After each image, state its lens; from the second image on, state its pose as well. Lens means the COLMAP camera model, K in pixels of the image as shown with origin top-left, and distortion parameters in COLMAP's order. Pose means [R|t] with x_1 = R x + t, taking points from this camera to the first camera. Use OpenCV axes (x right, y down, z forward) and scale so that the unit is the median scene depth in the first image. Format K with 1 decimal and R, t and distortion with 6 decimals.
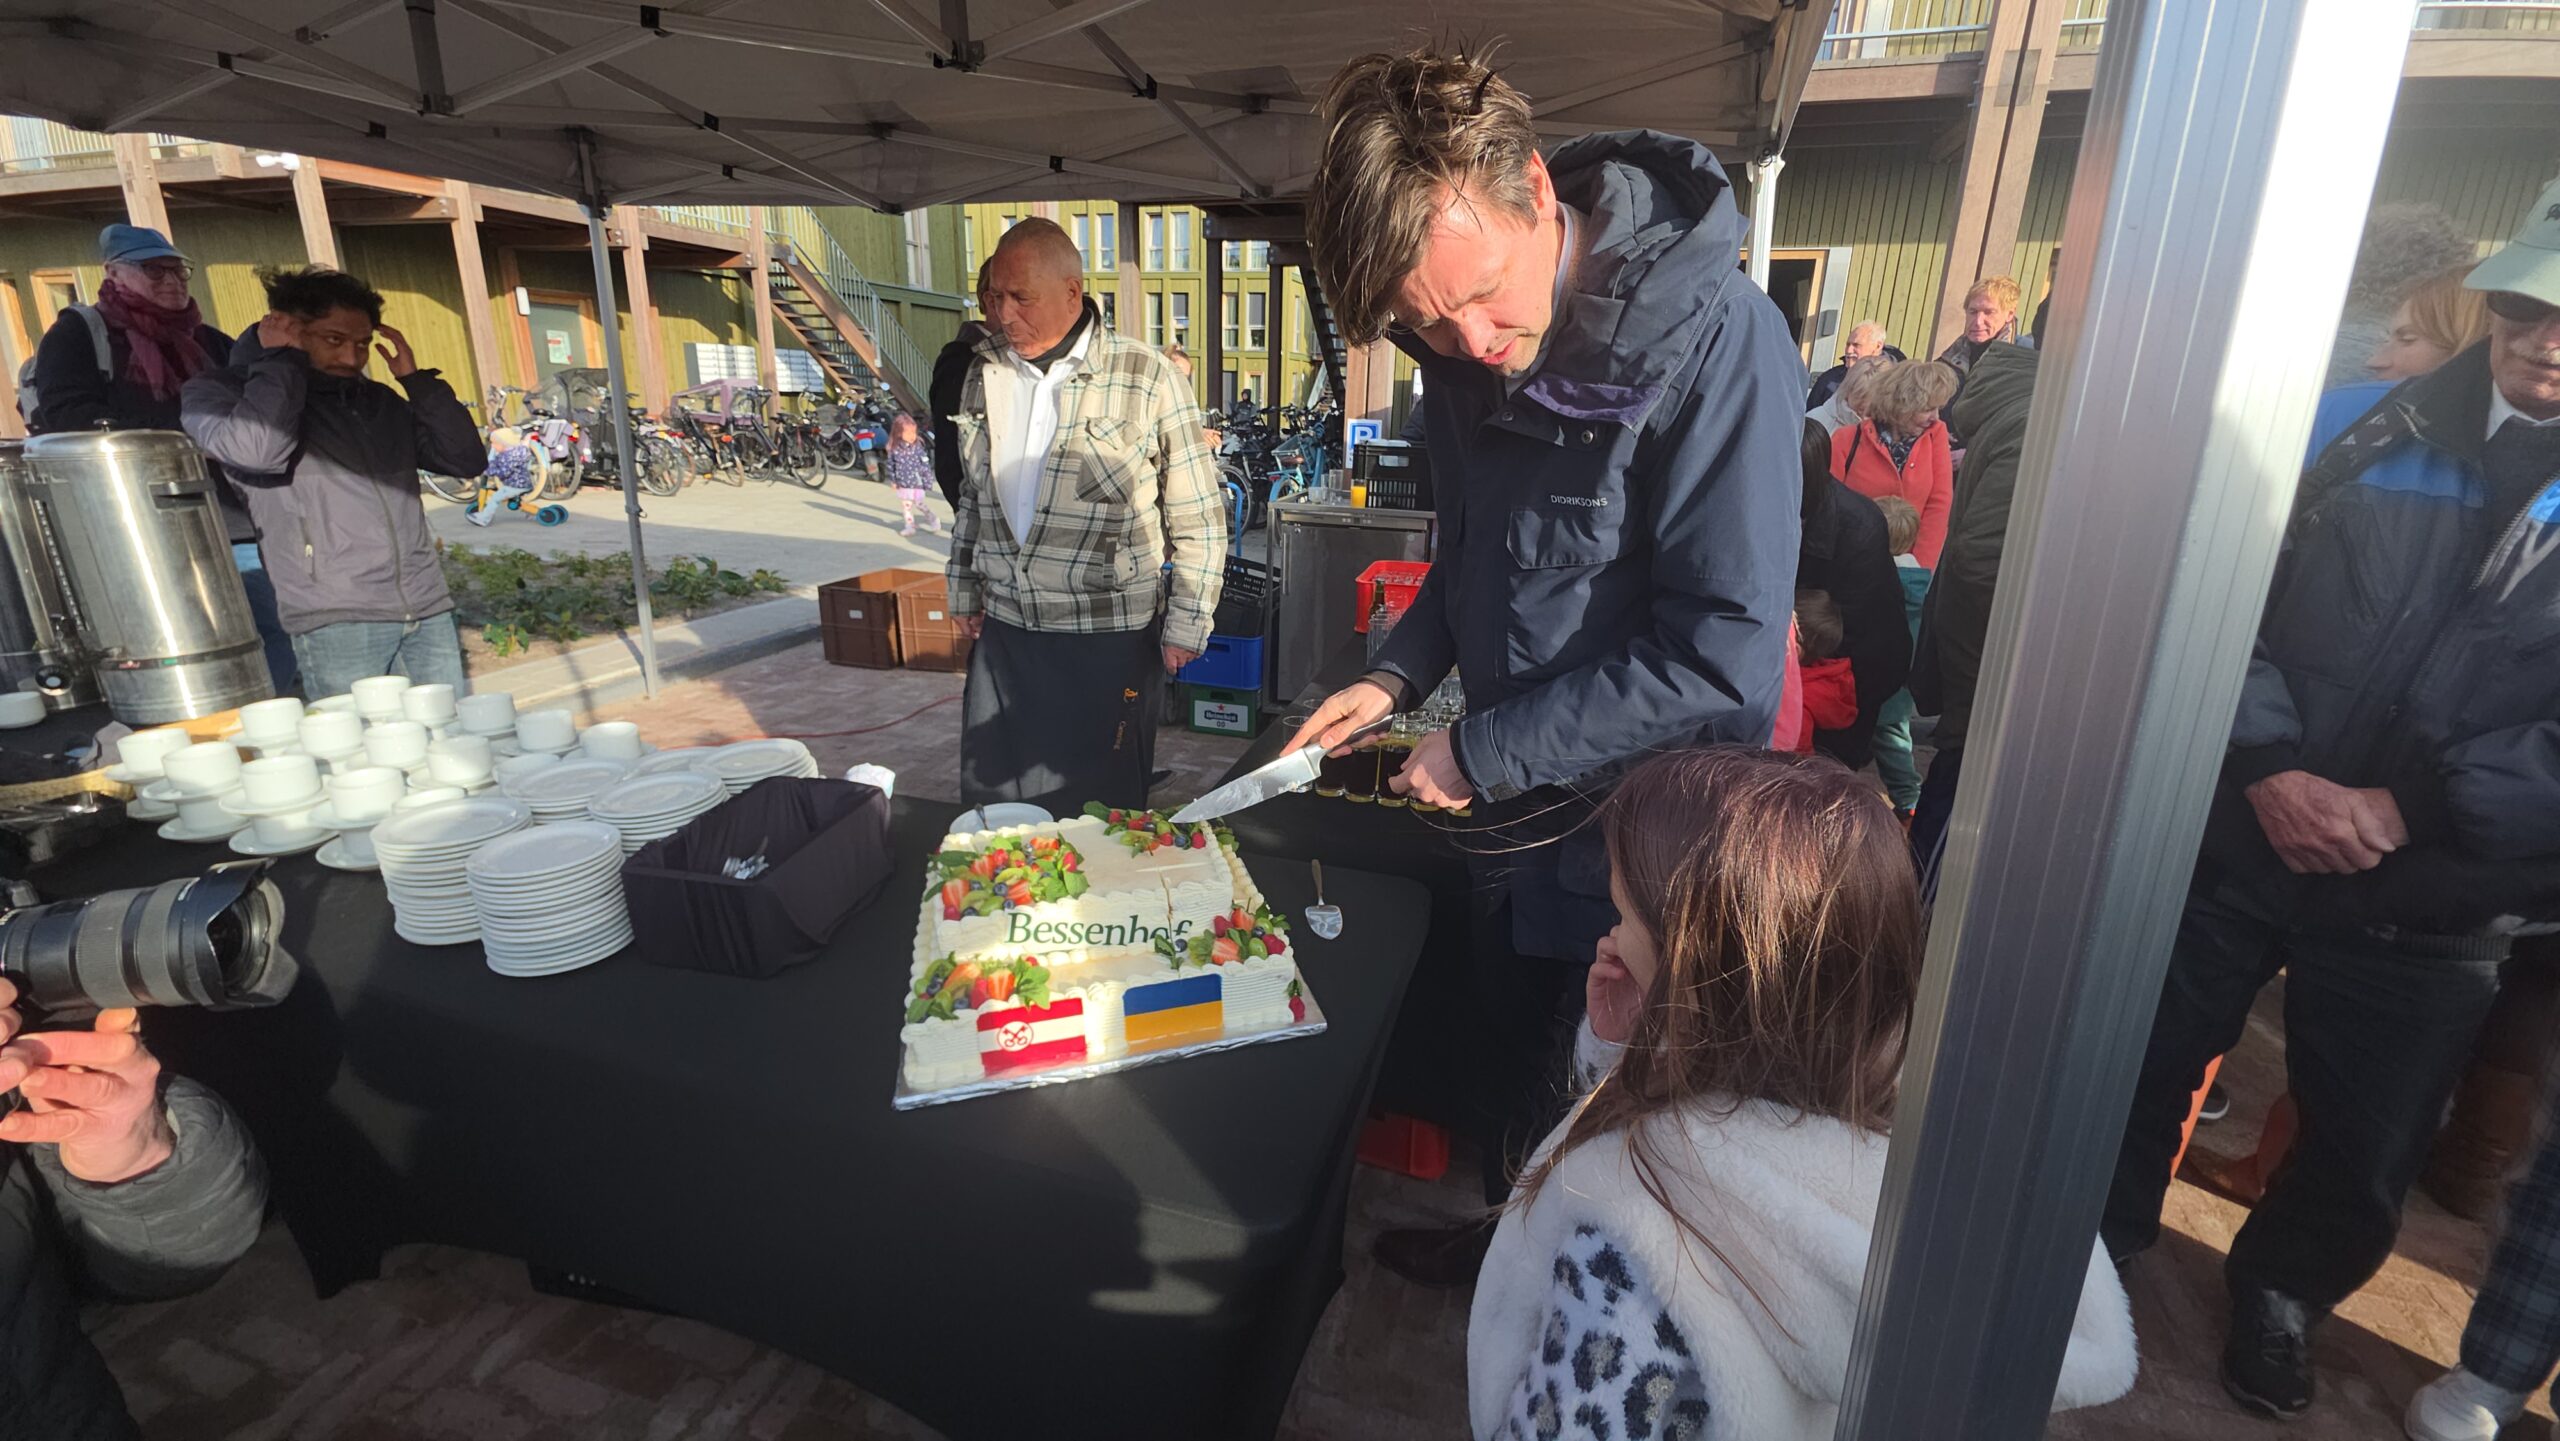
lens RADIAL K [[1000.7, 0, 1287.8], [0, 1000.7, 704.0], [0, 0, 1]] dist [0.012636, -0.007855]
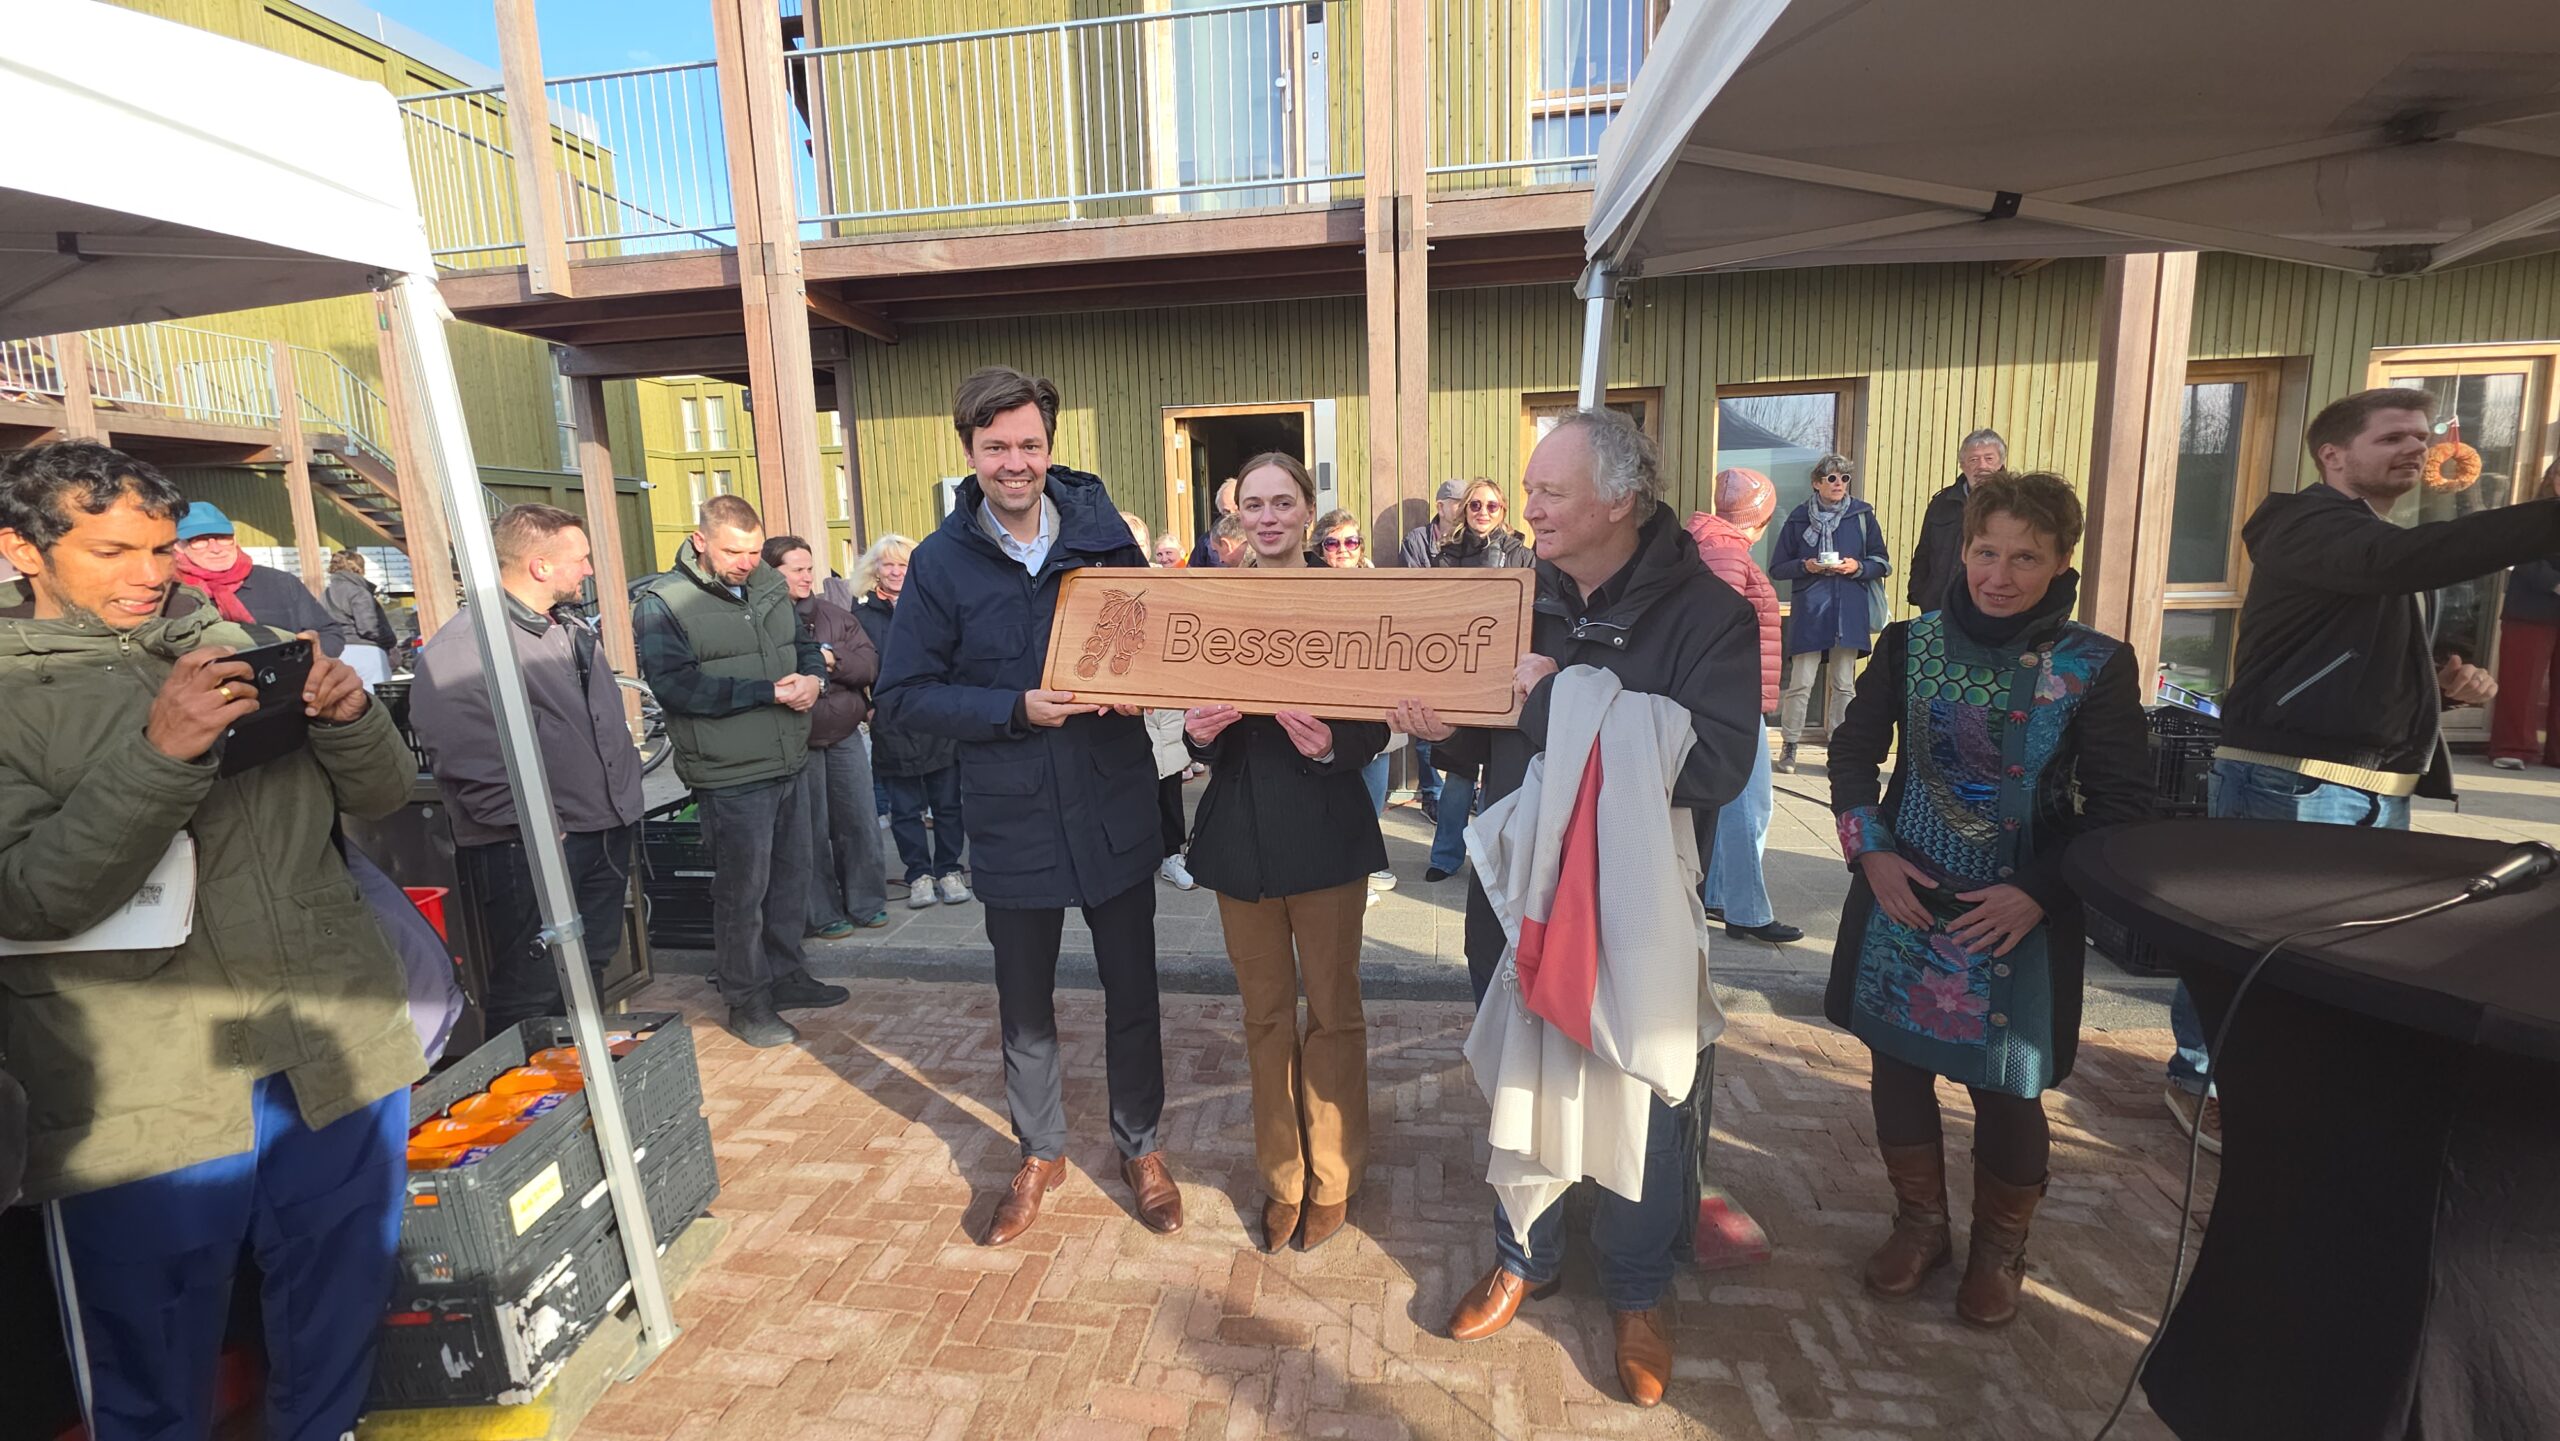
lens RADIAL K [[1000.7, 0, 1288.7], [0, 1000.7, 699.0], [0, 0, 1]] dist [0.012636, -0.007855]
pose [[0.984575, -0.080552, 0.155317, 0.954185], [0.102347, 0.985149, -0.137865, -0.144172], [-0.141905, 0.151635, 0.978197, 0.357060]]
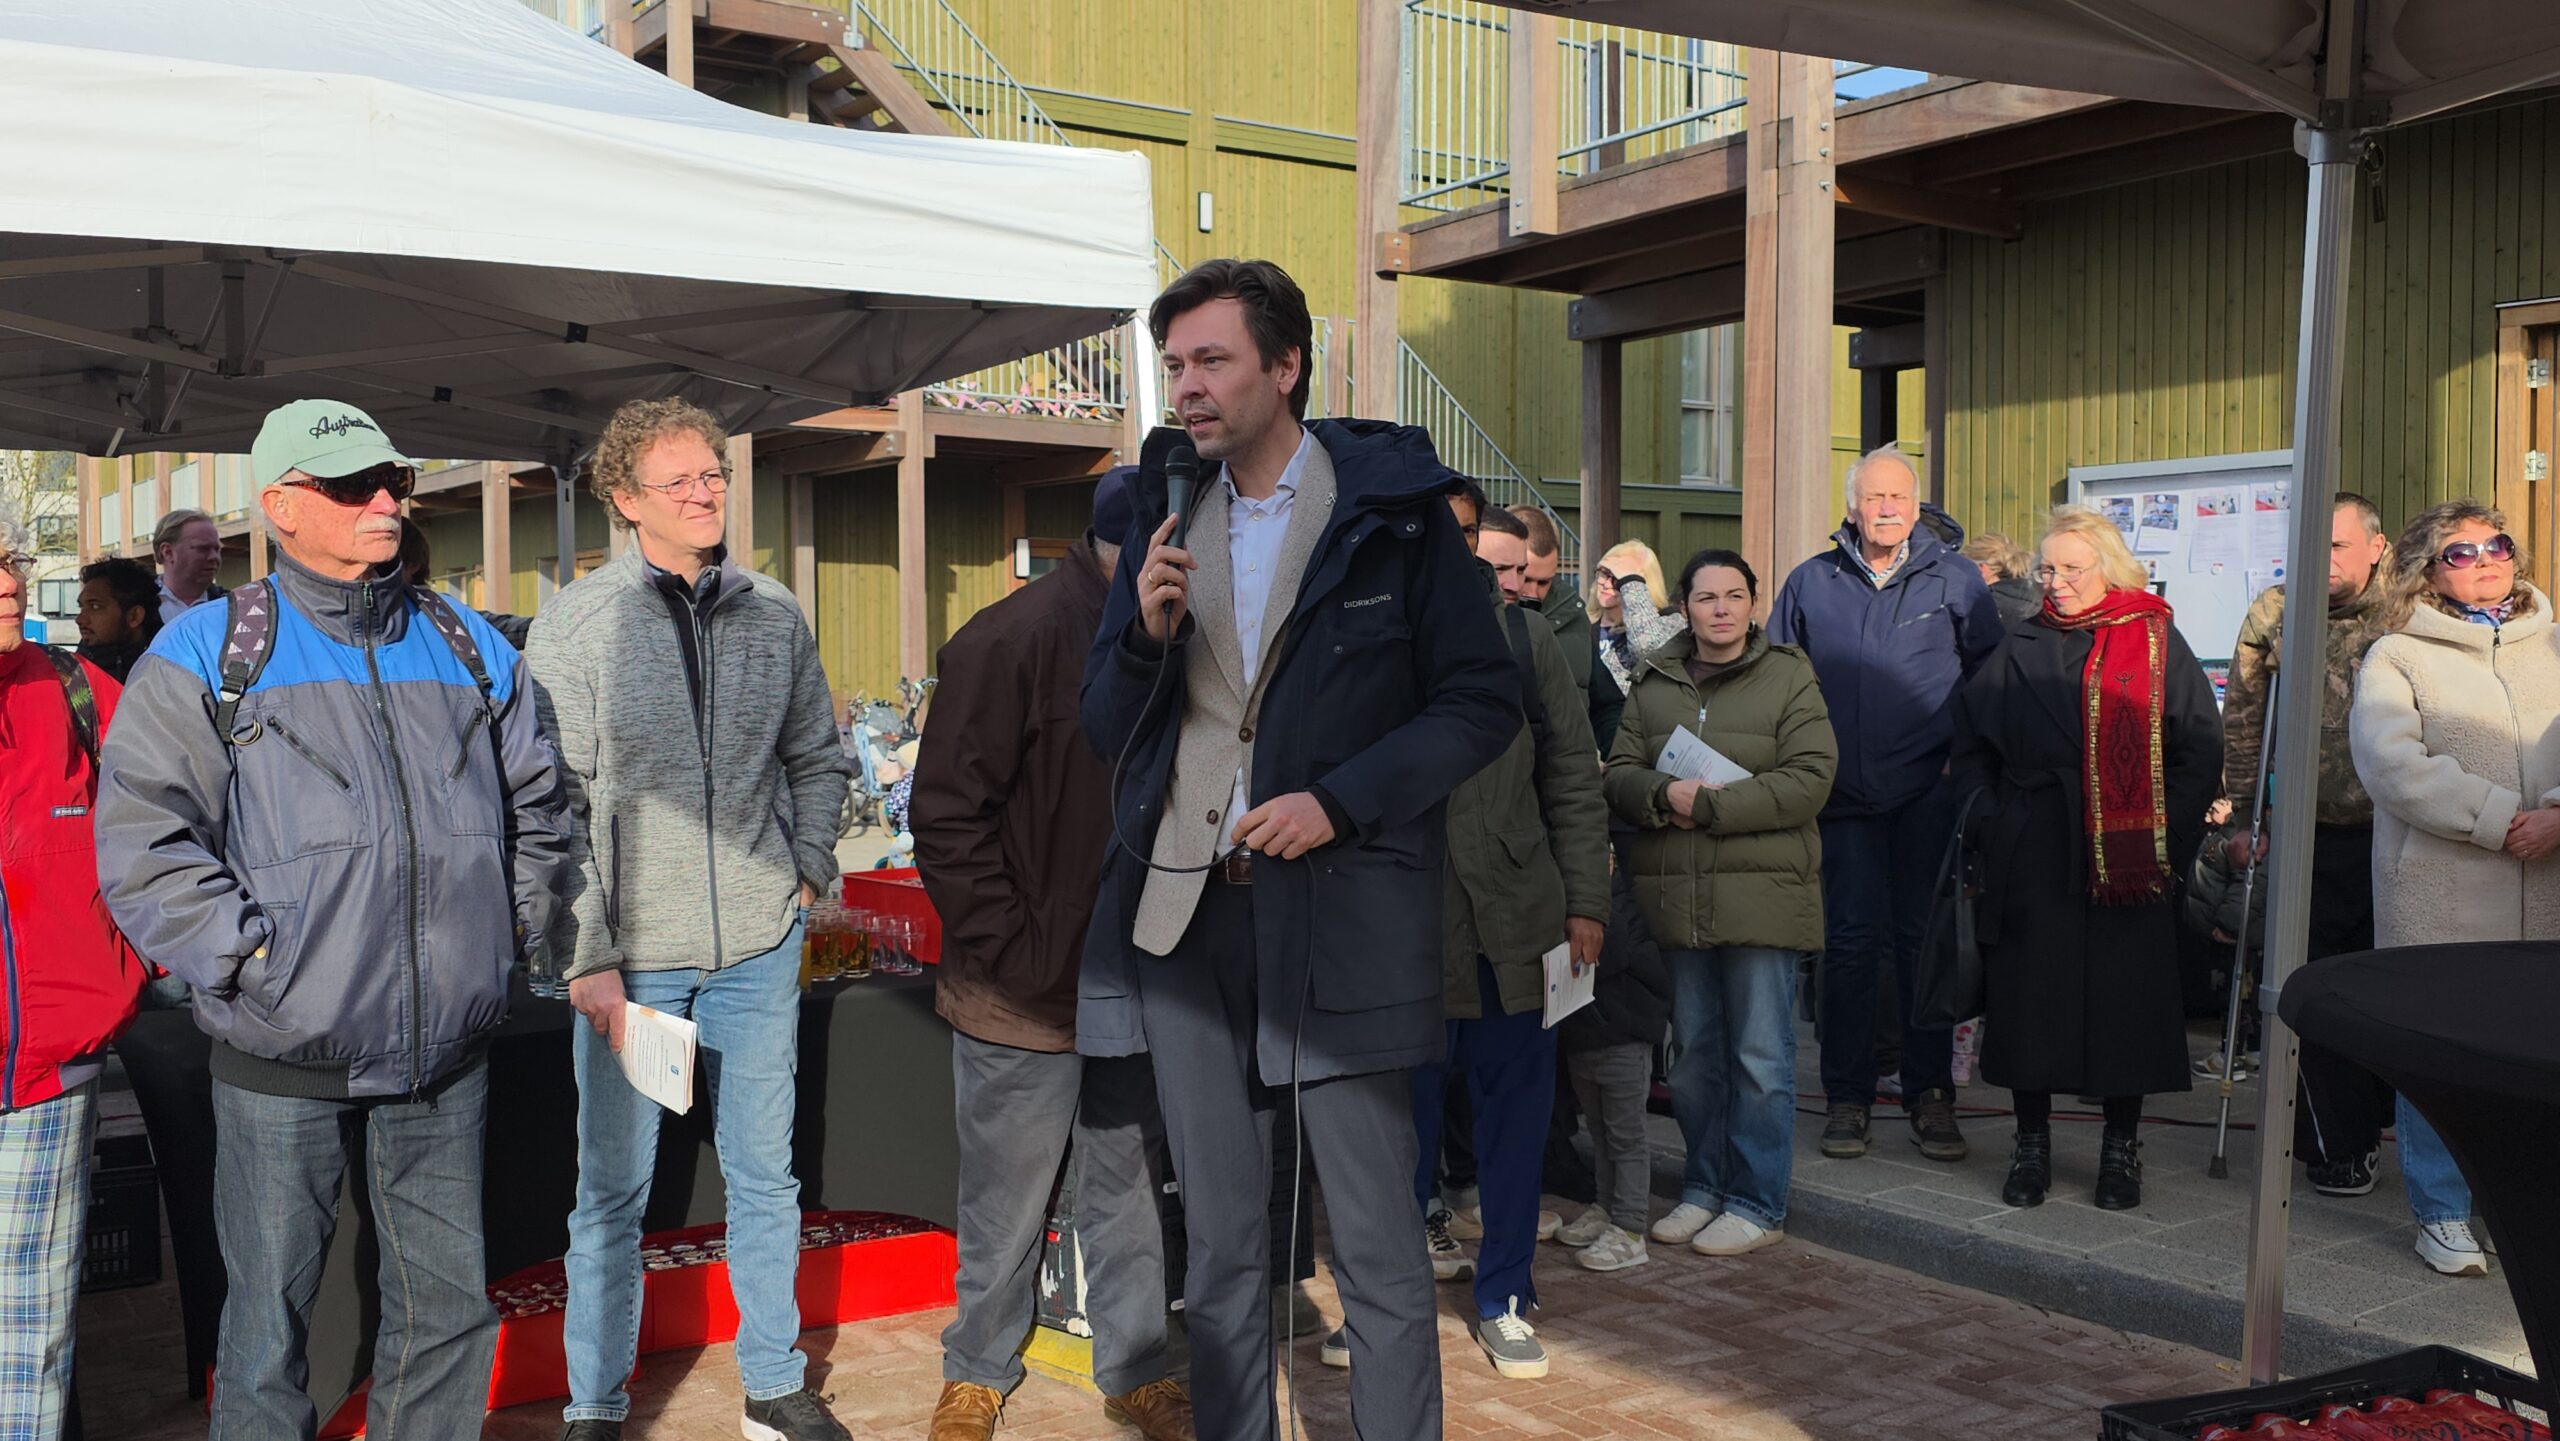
lens RADIAL K [[2286.8, 0, 1281.2], [0, 2286.8, 725.8], [0, 0, 1]] dist [0.082138, -0.123118]
pose [[0.790834, -0.014214, -0.611866, 1.666689], [-0.155419, 0.962295, -0.223232, 0.112192], [0.591968, 0.271635, 0.758807, -0.137493]]
